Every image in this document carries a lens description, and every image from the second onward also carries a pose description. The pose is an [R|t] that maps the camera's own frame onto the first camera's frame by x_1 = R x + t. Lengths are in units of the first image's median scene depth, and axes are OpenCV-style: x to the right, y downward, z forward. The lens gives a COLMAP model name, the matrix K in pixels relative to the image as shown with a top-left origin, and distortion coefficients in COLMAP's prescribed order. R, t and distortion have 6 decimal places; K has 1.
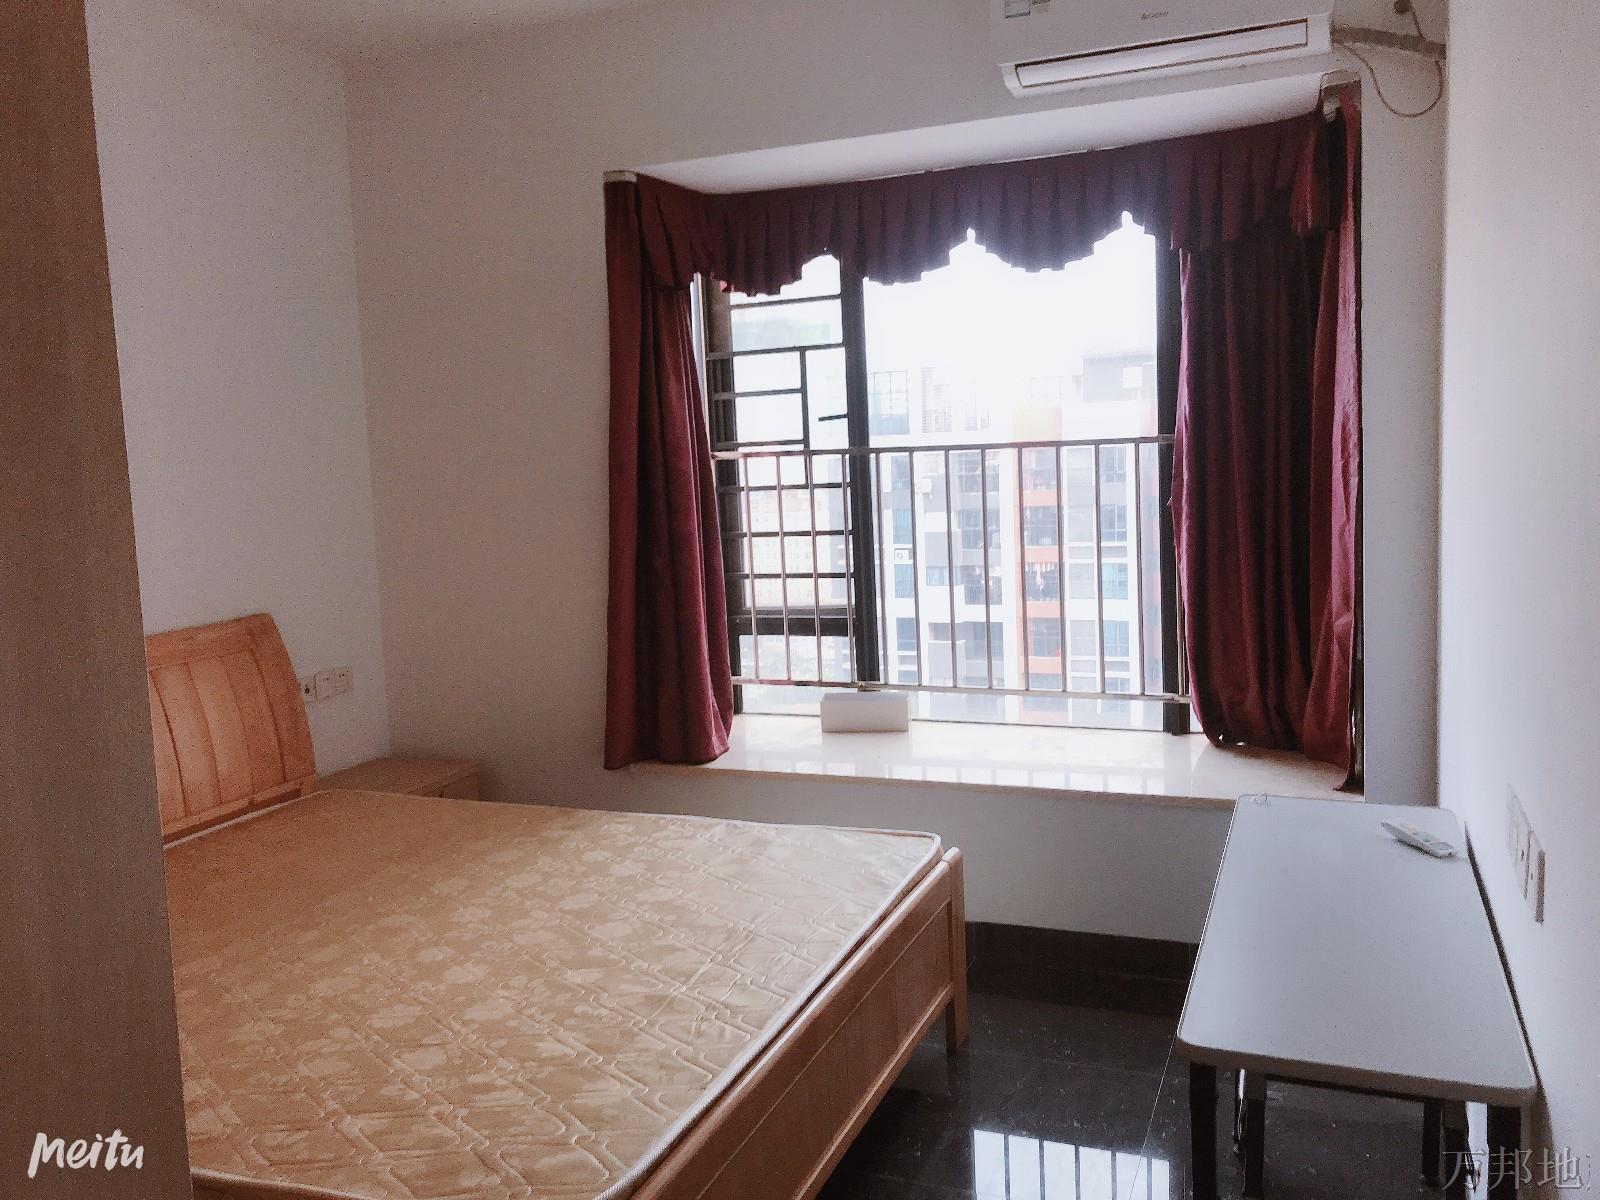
lens RADIAL K [[1338.0, 0, 800.0], [0, 1338.0, 600.0], [0, 0, 1]] dist [0.001393, -0.000992]
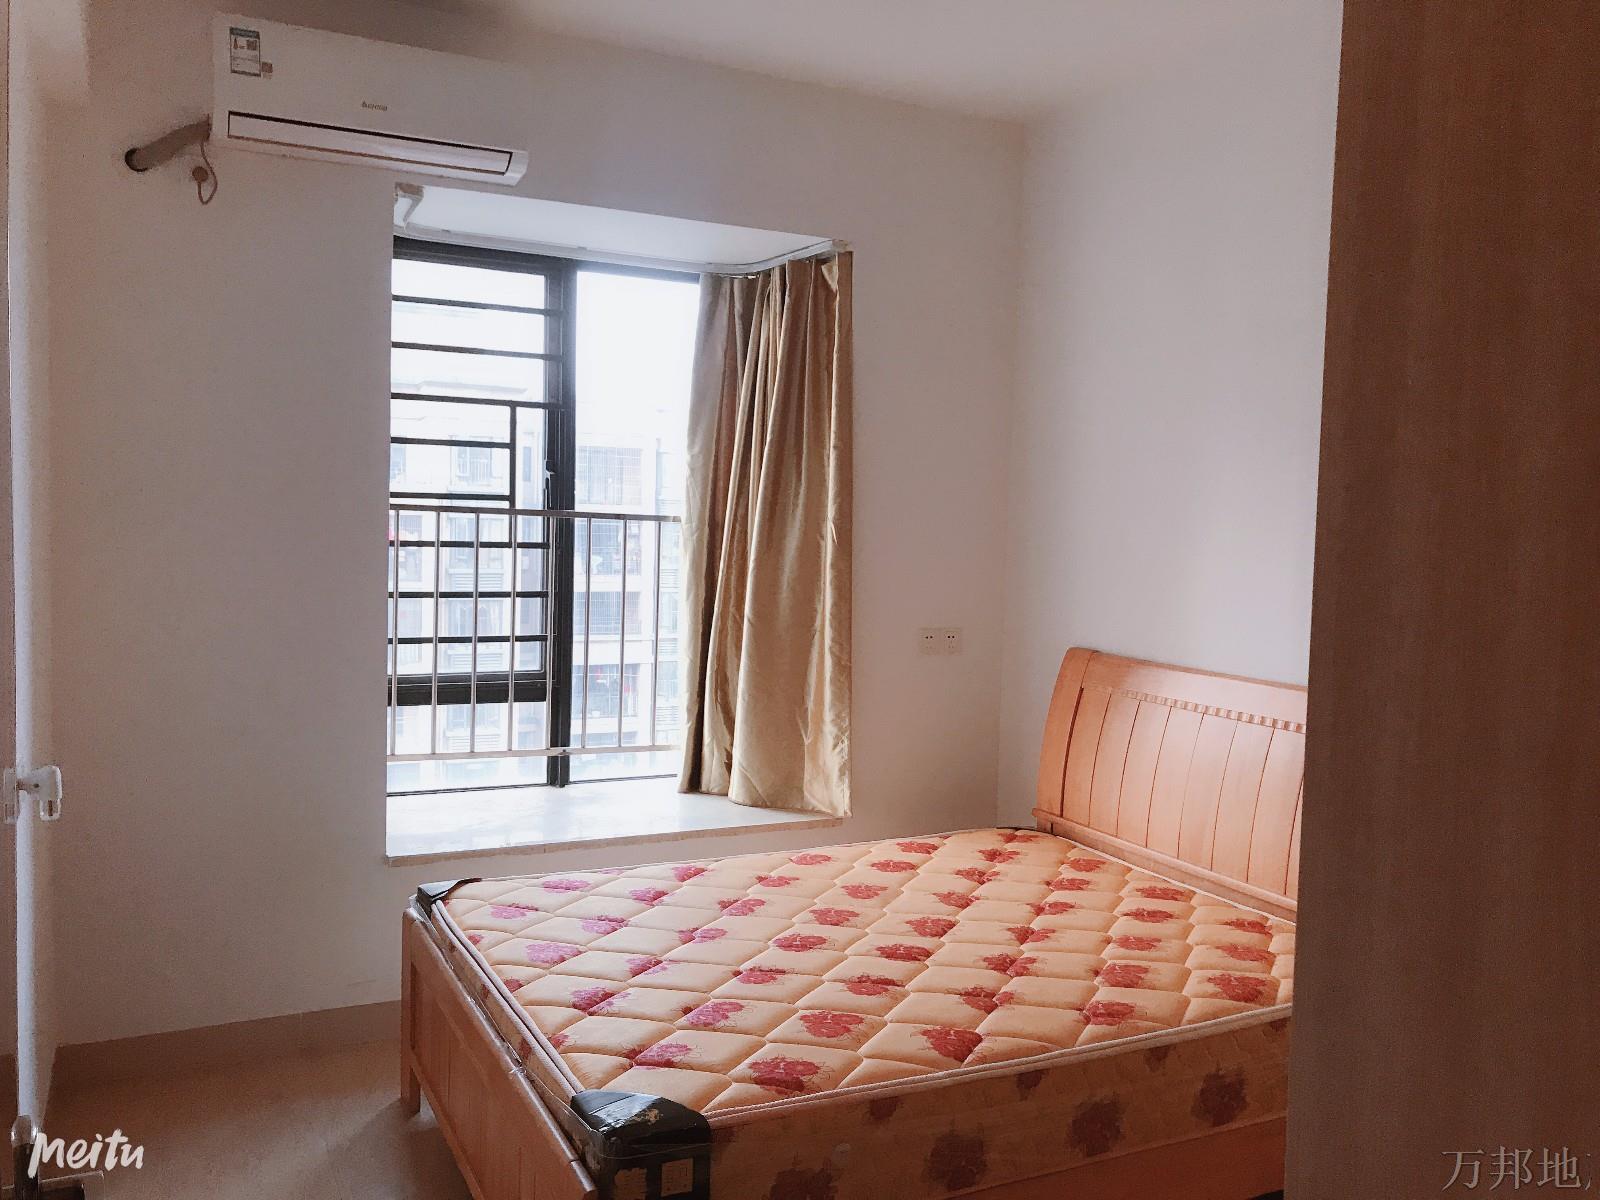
lens RADIAL K [[1268.1, 0, 800.0], [0, 1268.1, 600.0], [0, 0, 1]] dist [-0.007605, -0.004801]
pose [[0.645277, 0.019535, 0.763699, -0.547965], [0.021971, 0.998785, -0.044113, -0.001466], [-0.763633, 0.045245, 0.644063, 0.252934]]
